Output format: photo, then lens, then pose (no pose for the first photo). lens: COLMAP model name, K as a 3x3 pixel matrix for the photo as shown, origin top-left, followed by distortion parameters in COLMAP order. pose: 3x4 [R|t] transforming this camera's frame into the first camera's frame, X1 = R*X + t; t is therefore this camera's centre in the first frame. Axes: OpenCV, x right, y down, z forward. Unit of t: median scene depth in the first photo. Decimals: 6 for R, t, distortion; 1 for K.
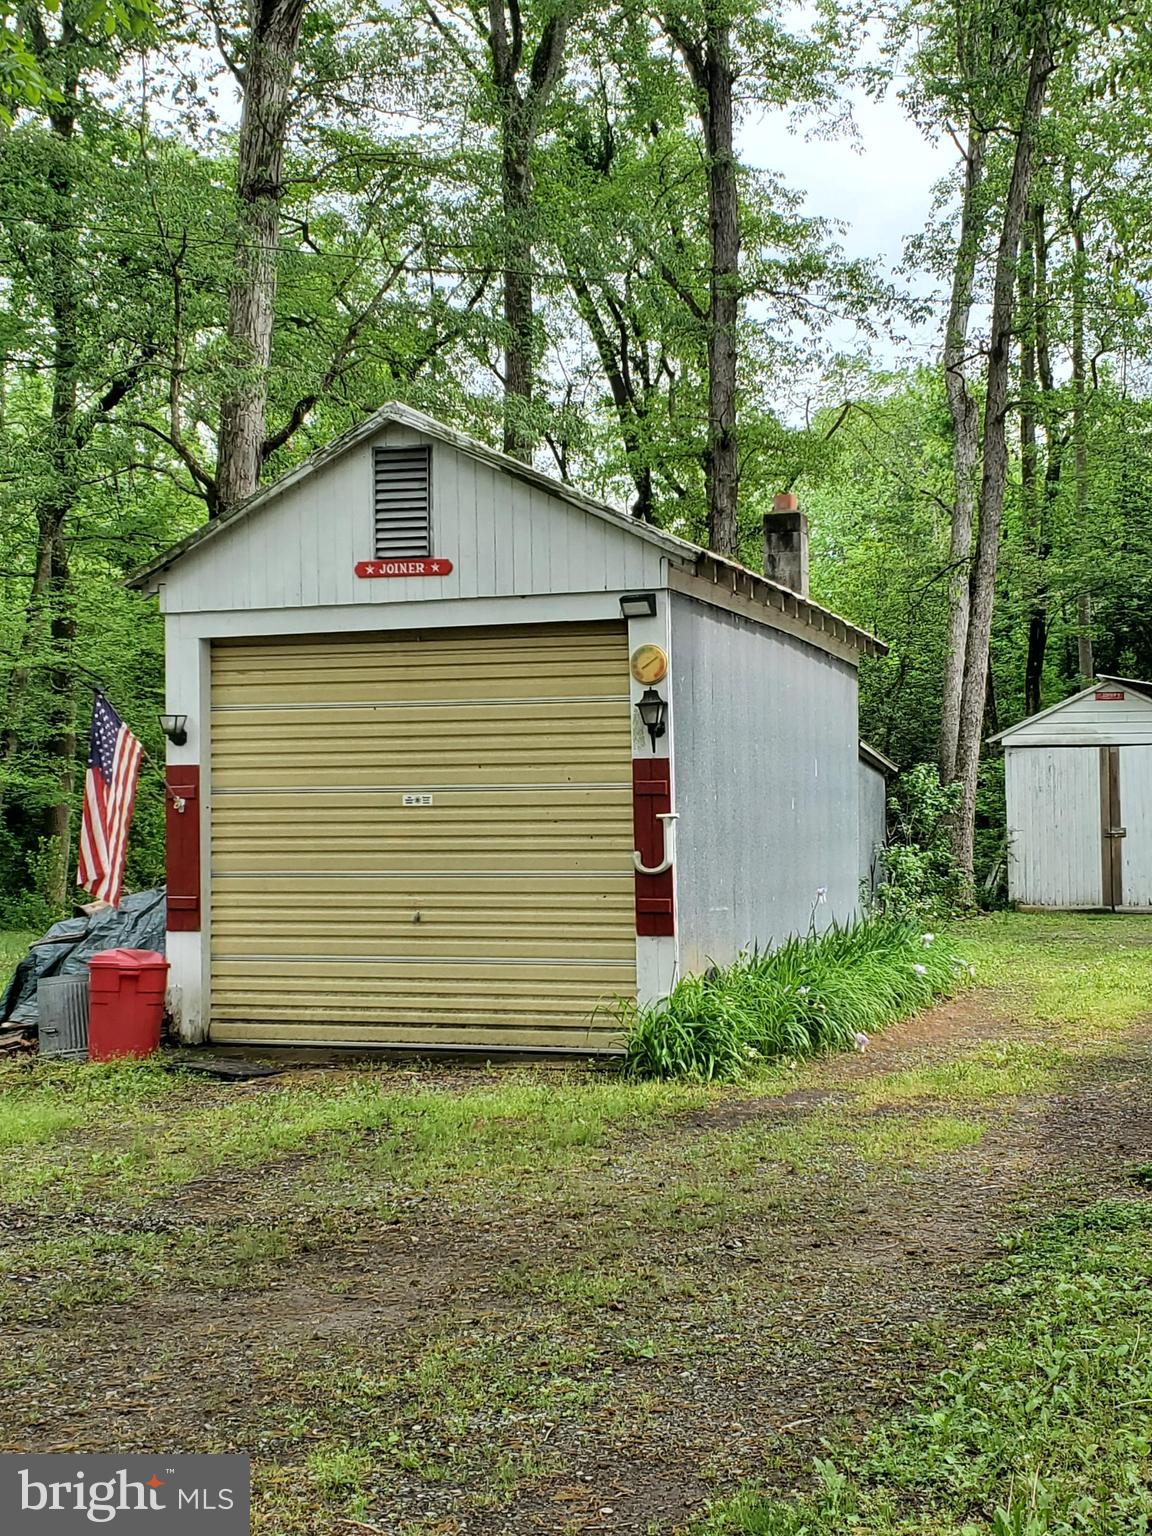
lens RADIAL K [[2231.9, 0, 557.4], [0, 2231.9, 787.9], [0, 0, 1]] dist [0.330283, -1.295281]
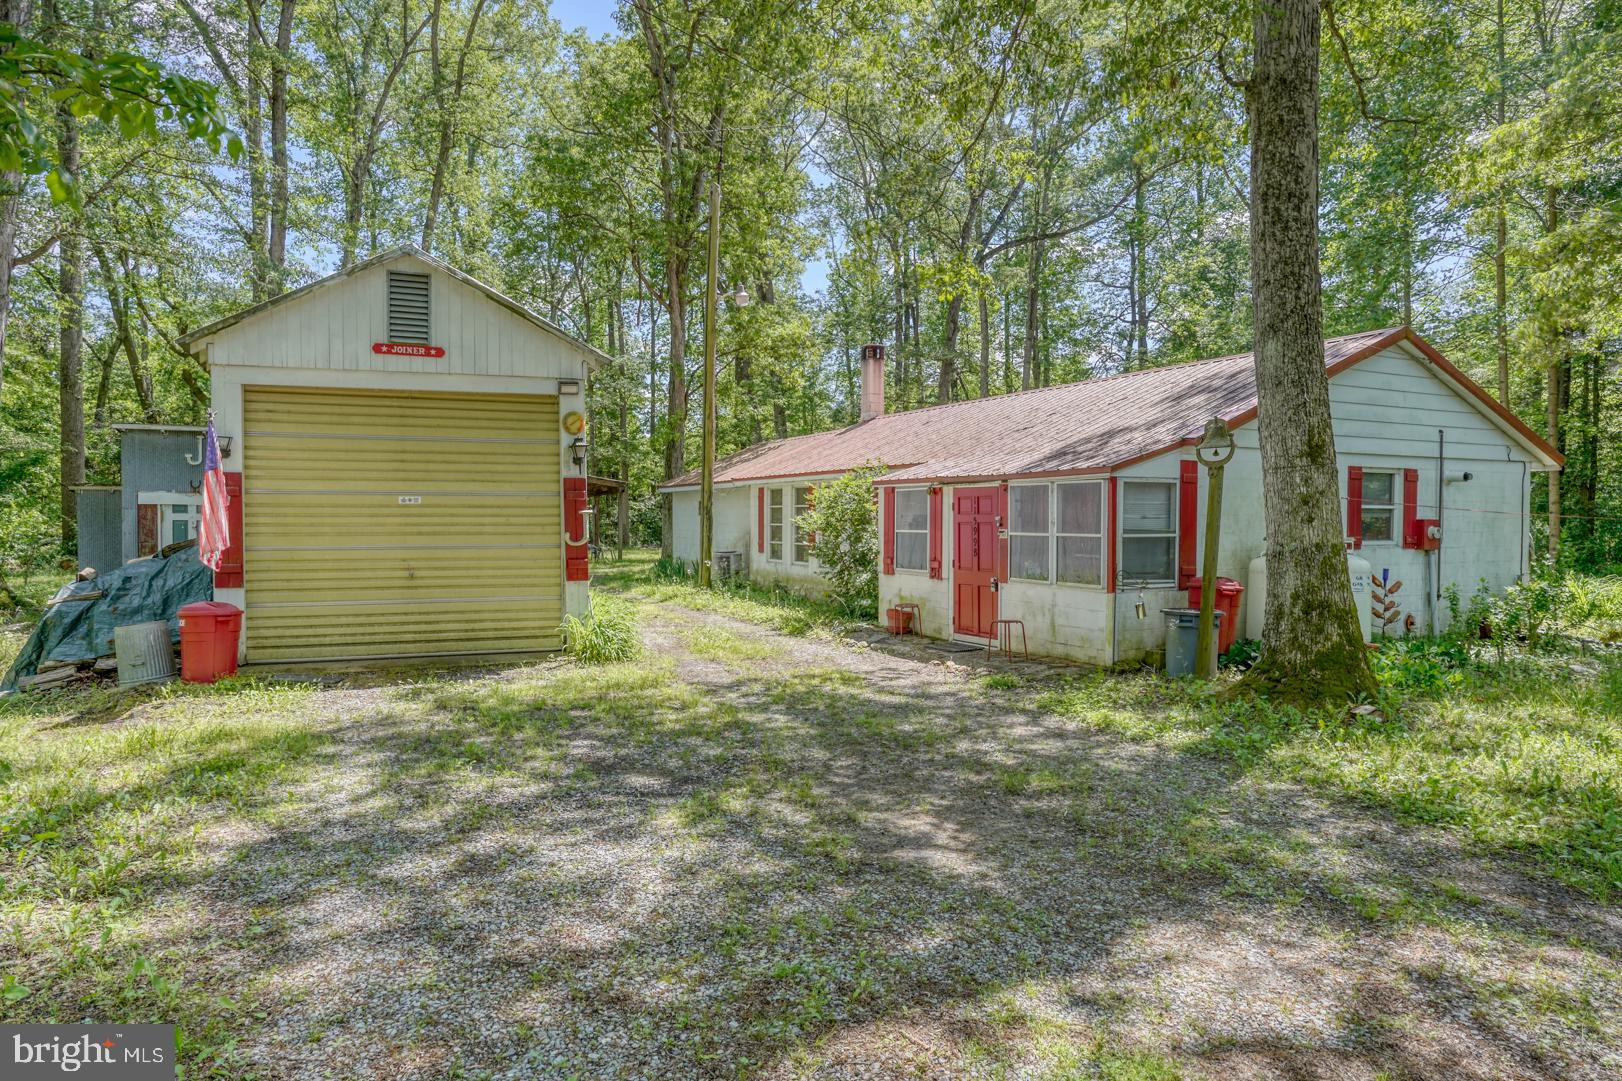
lens RADIAL K [[988.0, 0, 806.4], [0, 988.0, 533.0], [0, 0, 1]] dist [-0.047776, 0.050355]
pose [[0.749213, -0.001352, 0.662328, -0.312279], [-0.013643, 0.999754, 0.017474, 0.013346], [-0.662188, -0.022128, 0.749011, 0.303590]]
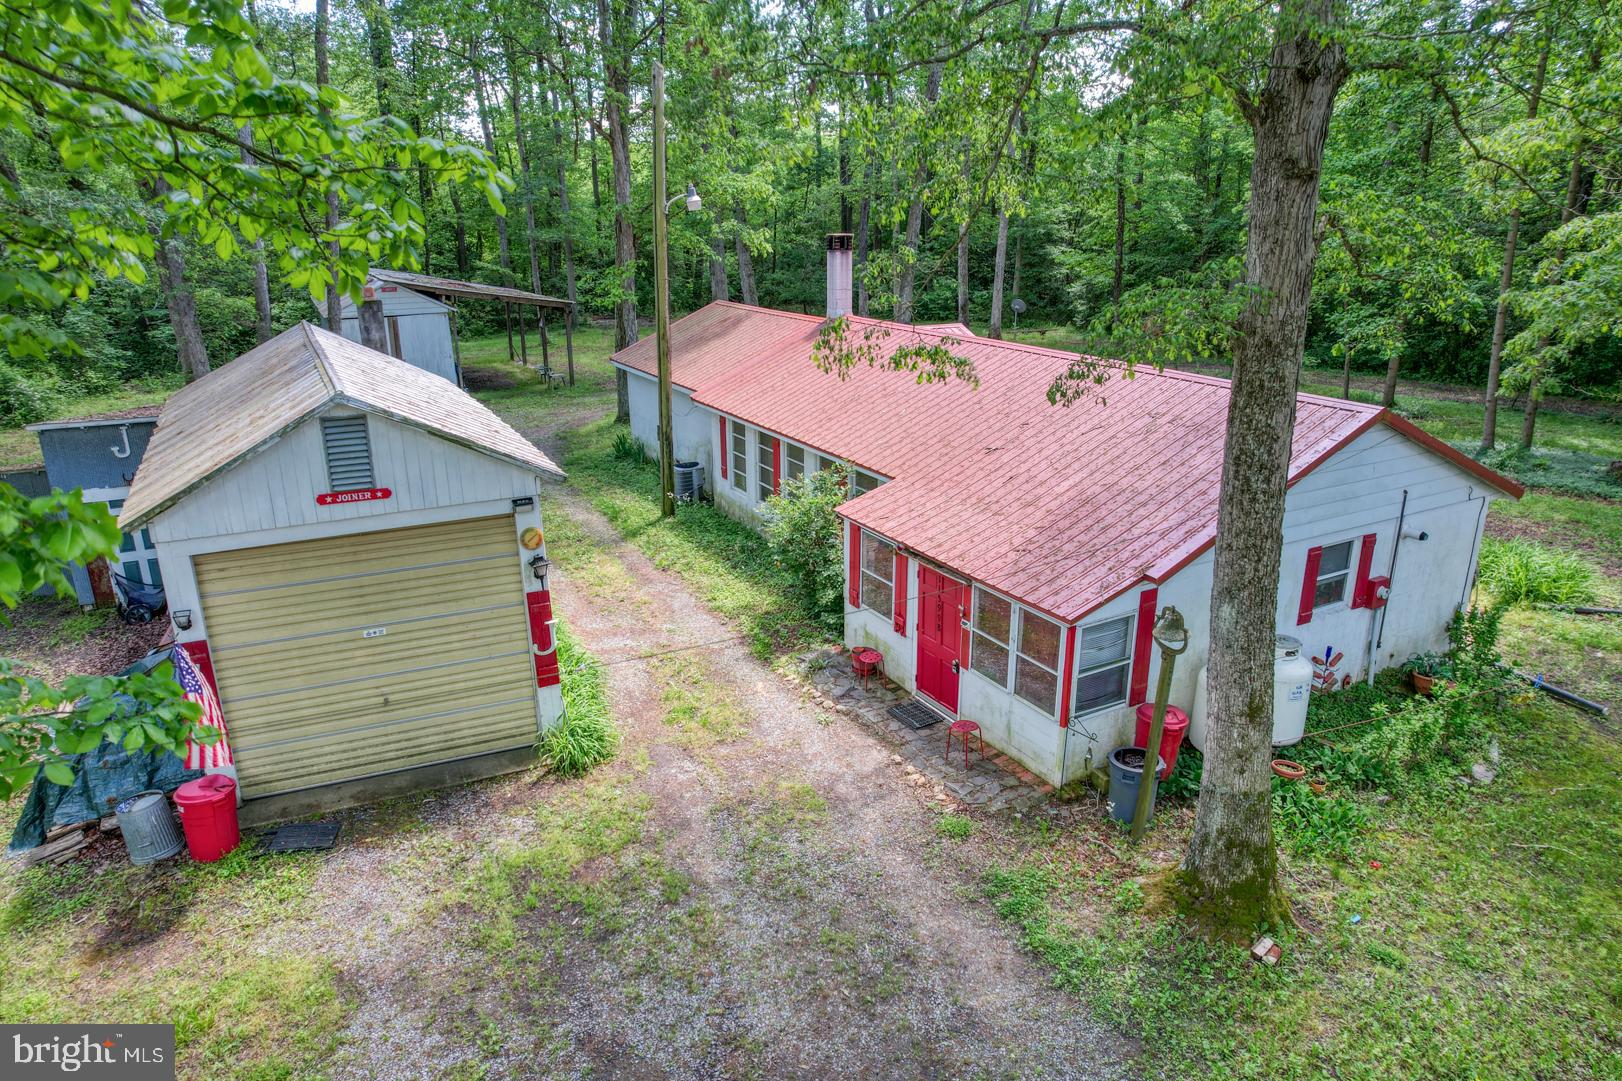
lens RADIAL K [[1044.2, 0, 811.0], [0, 1044.2, 540.5], [0, 0, 1]] dist [-0.069730, 0.059929]
pose [[0.723079, -0.207943, 0.658724, -0.307042], [-0.005721, 0.951778, 0.306733, -0.281514], [-0.690742, -0.225561, 0.687021, 0.310435]]
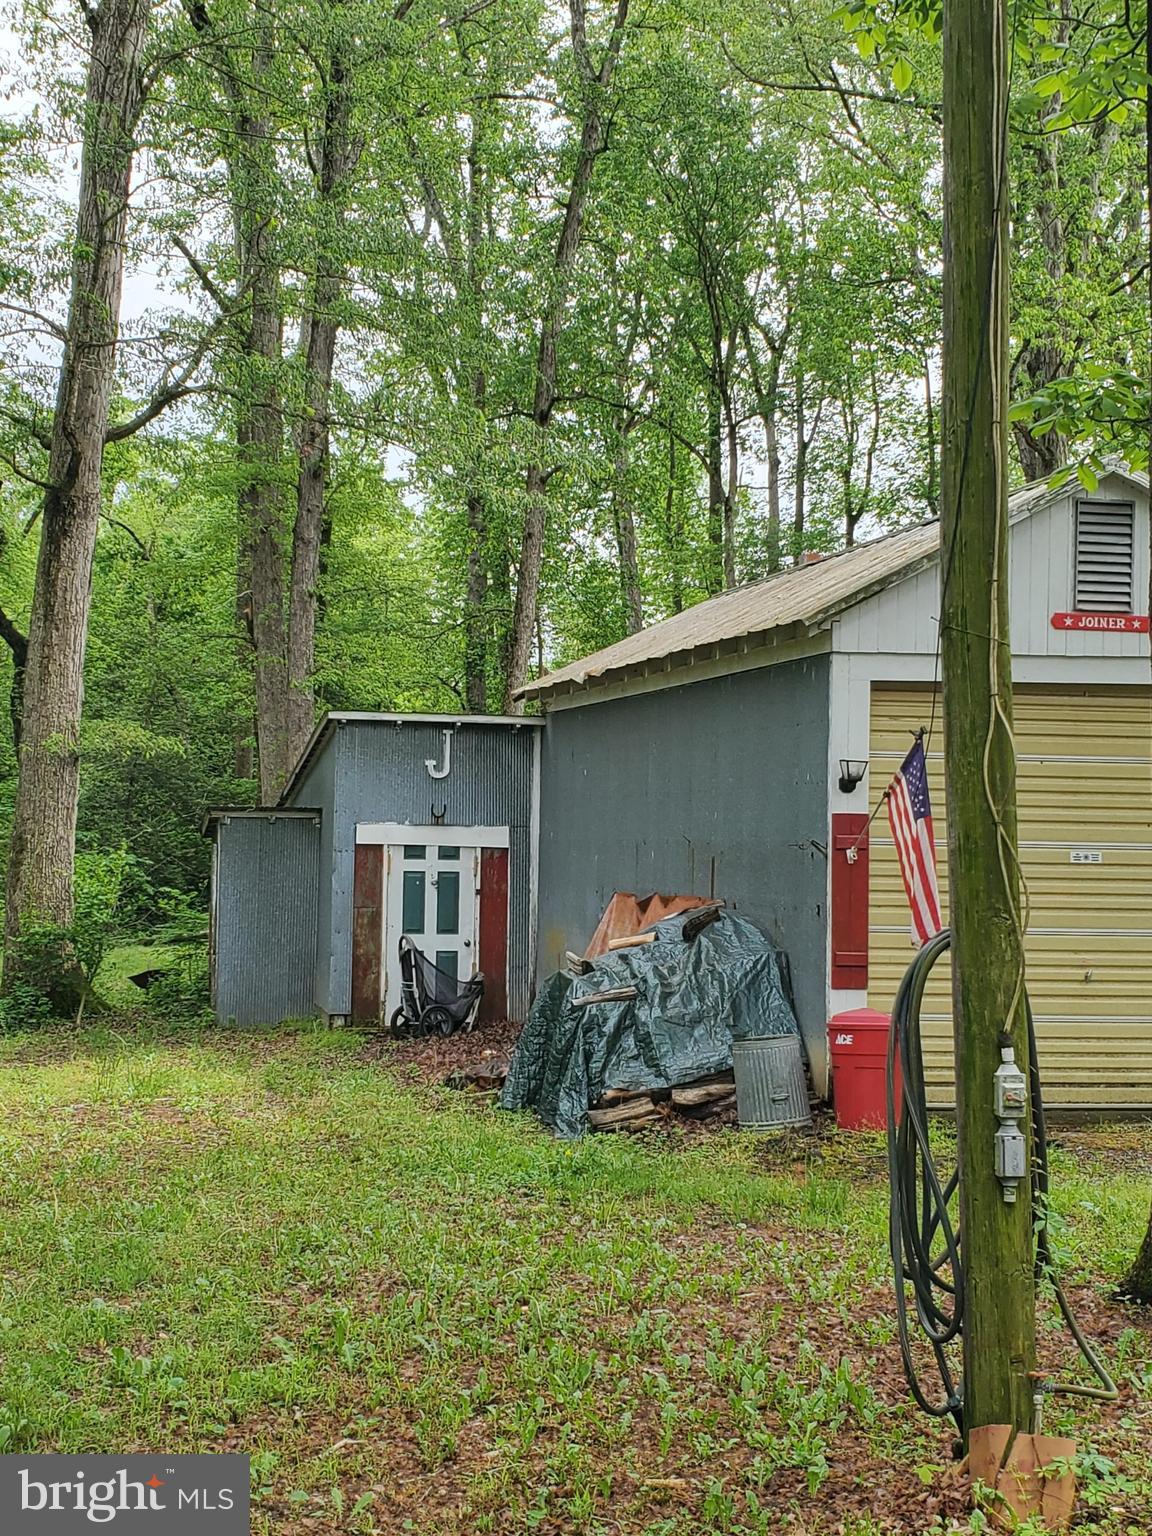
lens RADIAL K [[2239.8, 0, 574.7], [0, 2239.8, 832.0], [0, 0, 1]] dist [0.332734, -1.262874]
pose [[0.855760, 0.027065, 0.516664, -0.780292], [-0.028715, 0.999576, -0.004801, 0.005685], [-0.516575, -0.010728, 0.856175, 0.260789]]
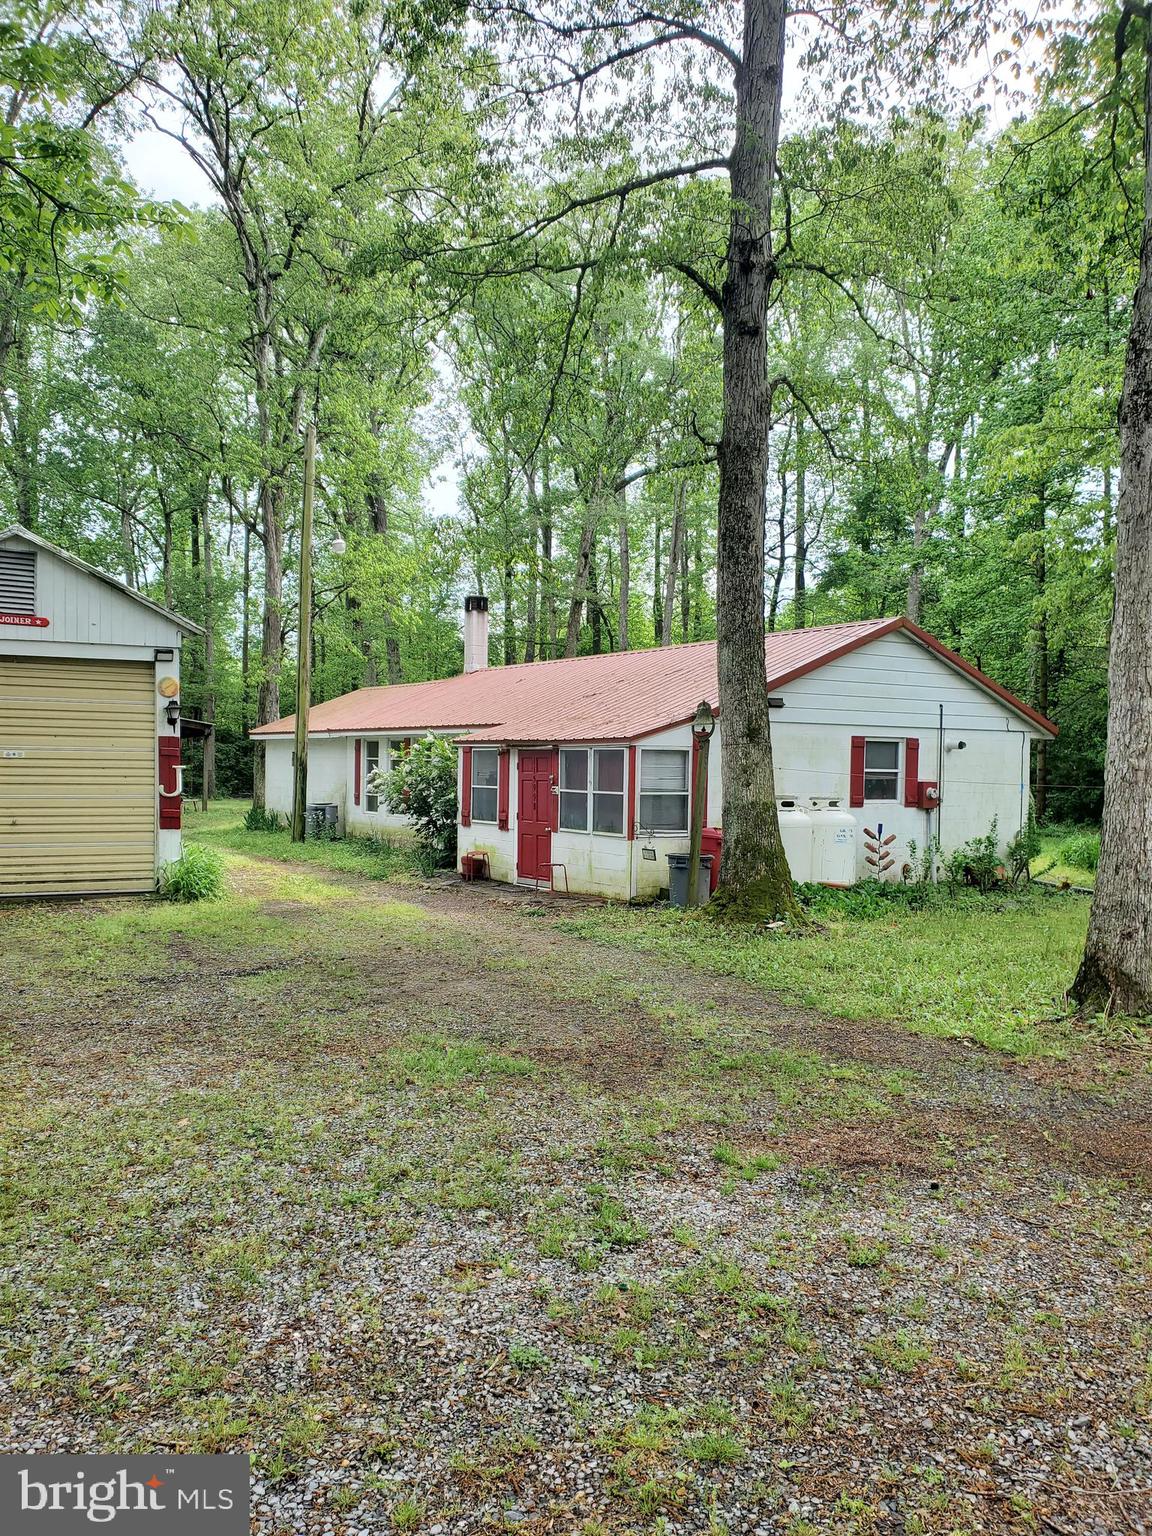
lens RADIAL K [[1194.0, 0, 576.0], [0, 1194.0, 768.0], [0, 0, 1]] dist [0.192447, -0.481924]
pose [[0.669746, 0.015314, 0.742432, -0.473399], [-0.026876, 0.999632, 0.003626, 0.000958], [-0.742103, -0.022382, 0.669912, 0.048131]]
